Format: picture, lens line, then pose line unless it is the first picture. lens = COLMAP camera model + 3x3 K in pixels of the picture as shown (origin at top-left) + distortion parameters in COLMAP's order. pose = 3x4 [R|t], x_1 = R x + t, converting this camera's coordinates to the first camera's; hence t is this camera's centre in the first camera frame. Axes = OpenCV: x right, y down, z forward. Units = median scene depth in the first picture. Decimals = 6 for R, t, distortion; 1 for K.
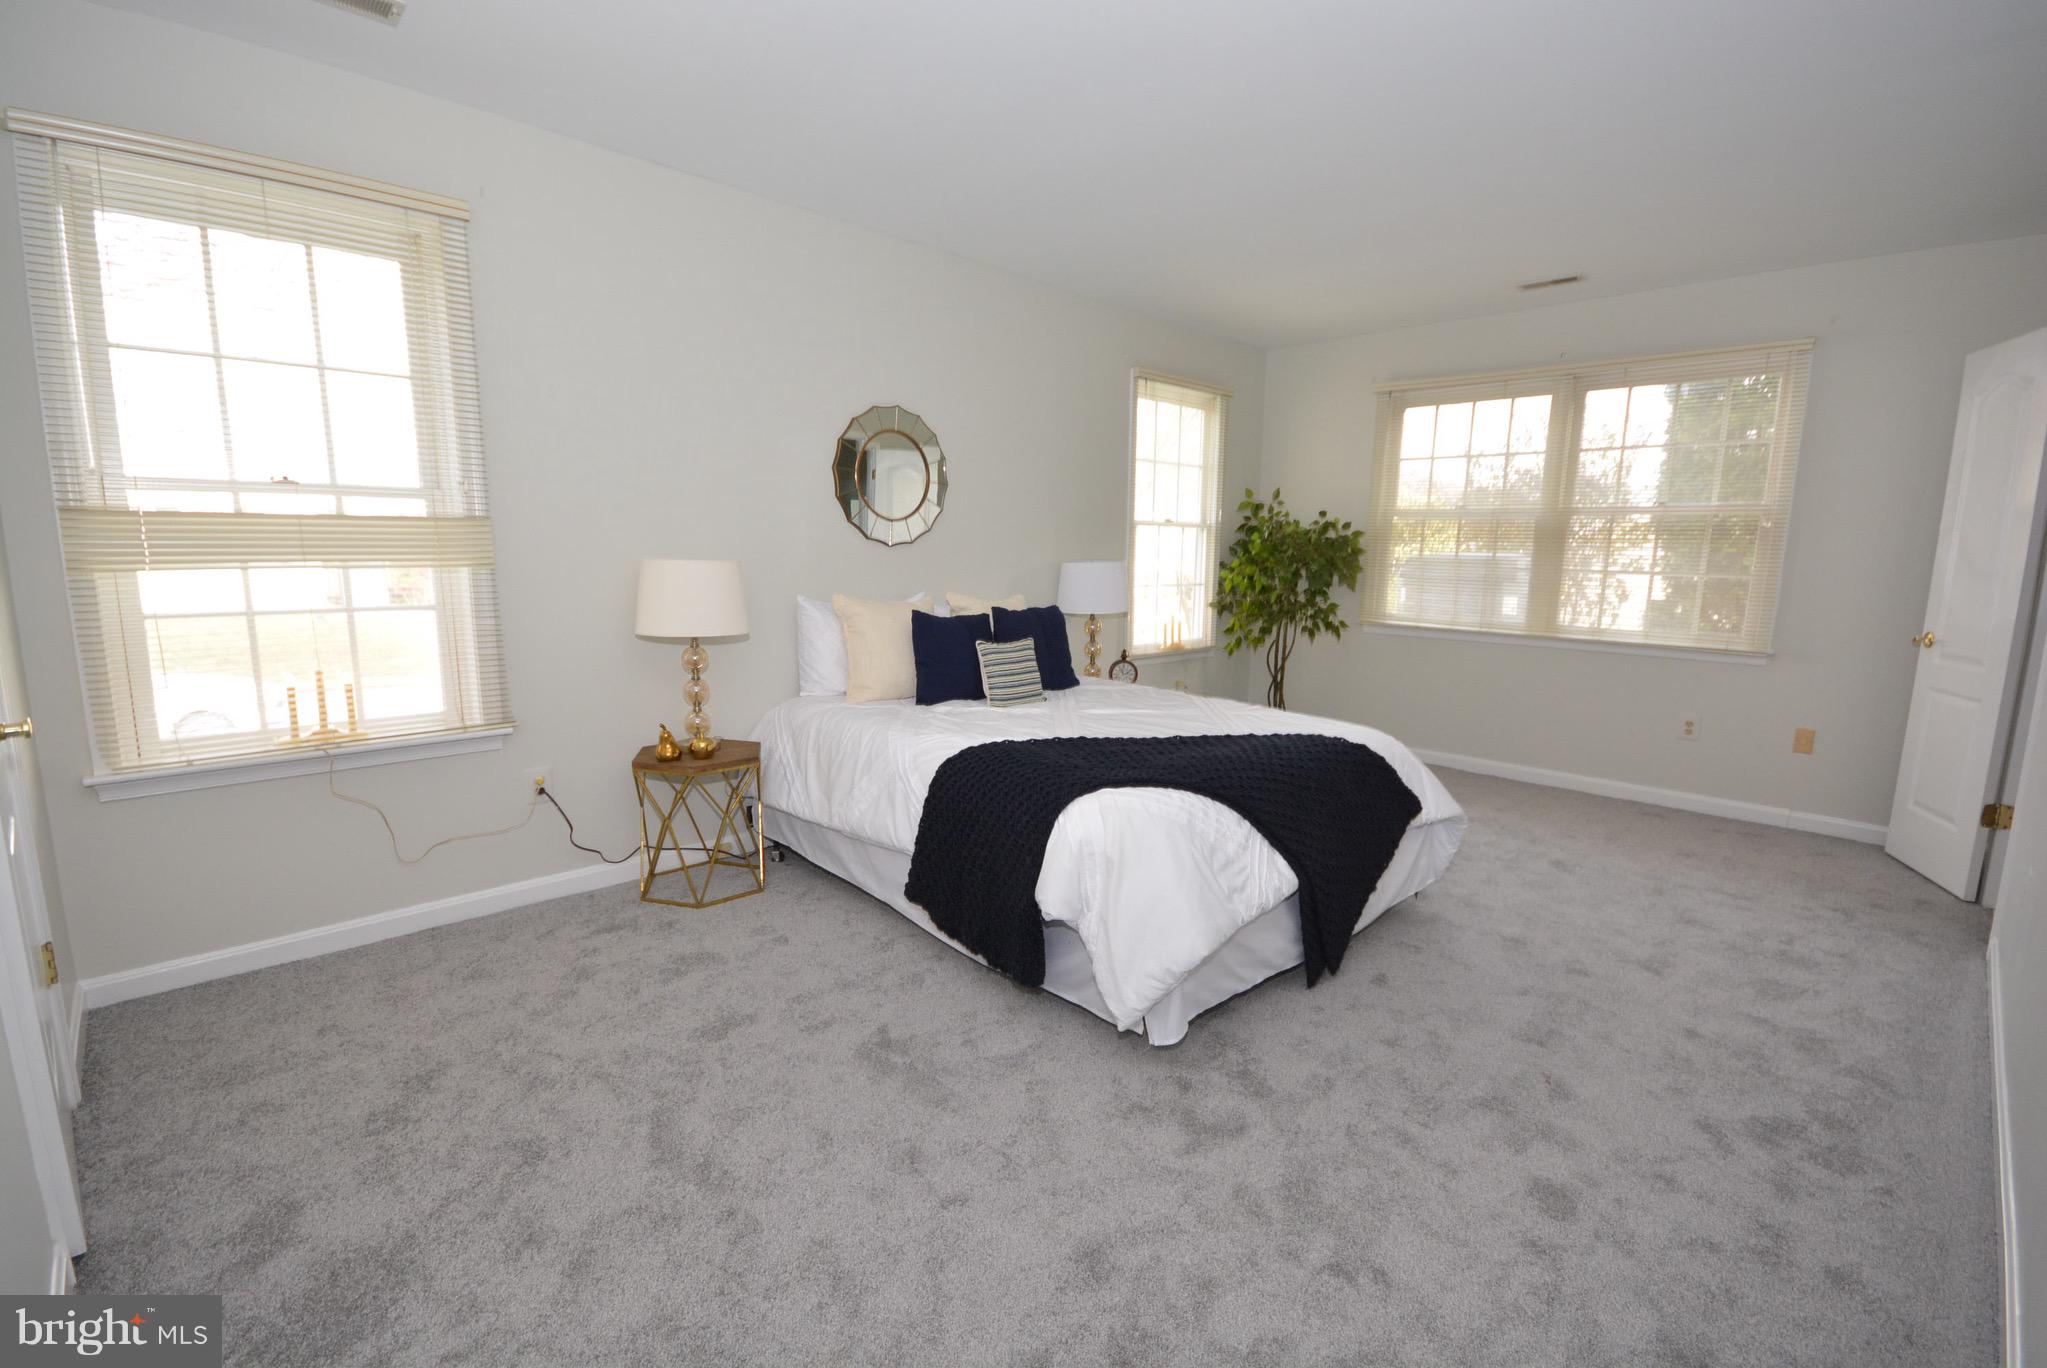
lens RADIAL K [[899.2, 0, 1031.0], [0, 899.2, 679.1], [0, 0, 1]] dist [0.008376, -0.010580]
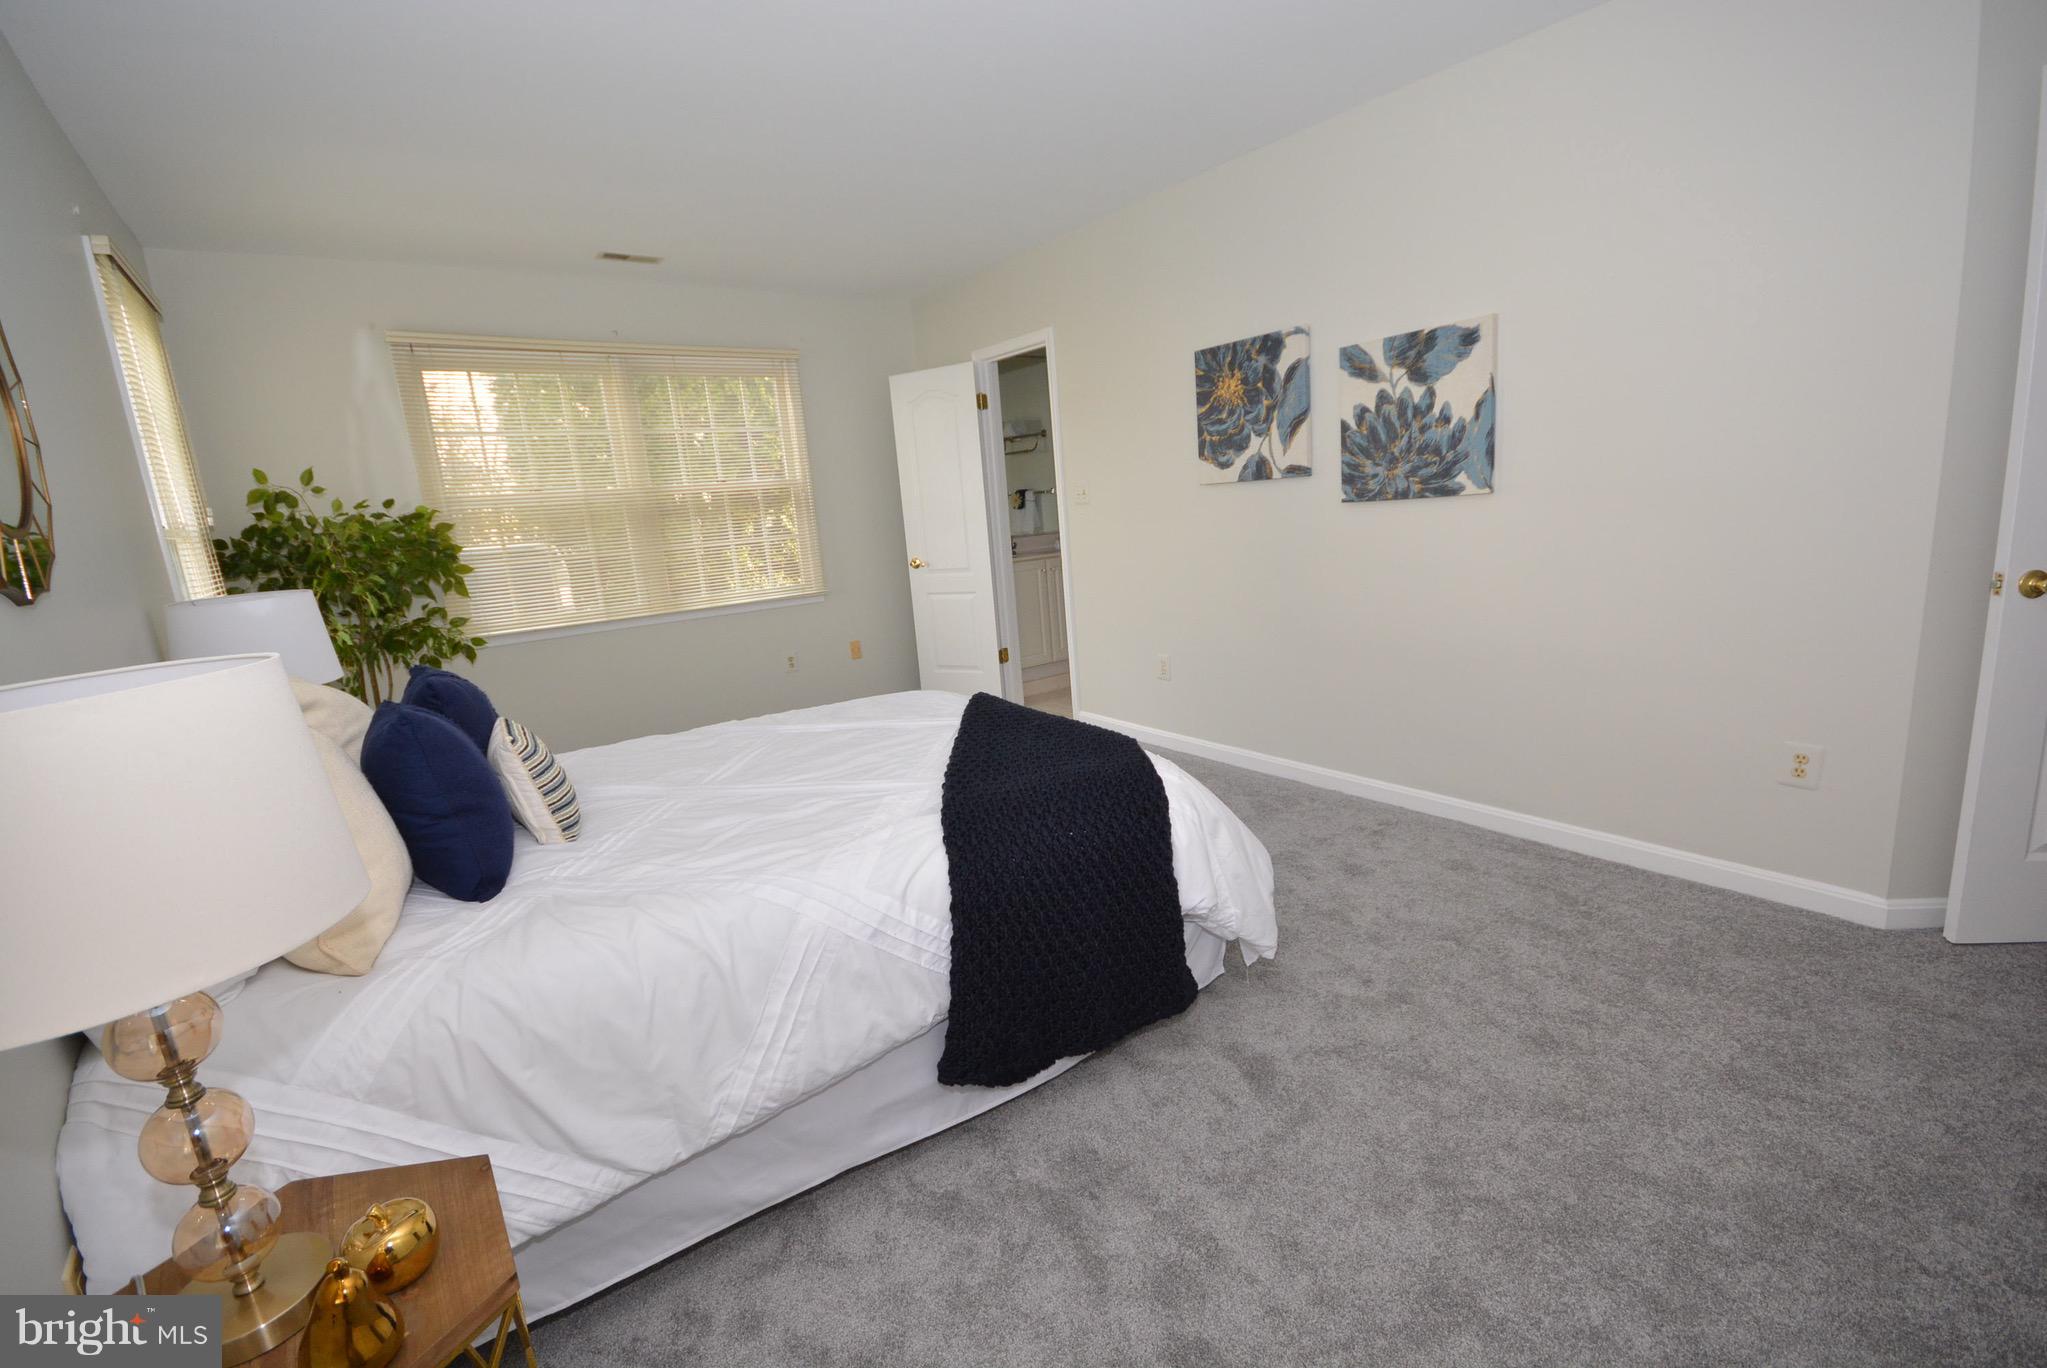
lens RADIAL K [[899.2, 0, 1018.6], [0, 899.2, 669.0], [0, 0, 1]] dist [0.008376, -0.010580]
pose [[0.161387, -0.210407, 0.964201, -0.583444], [0.227372, 0.958652, 0.171138, -0.113327], [-0.960342, 0.191613, 0.202555, 0.687708]]
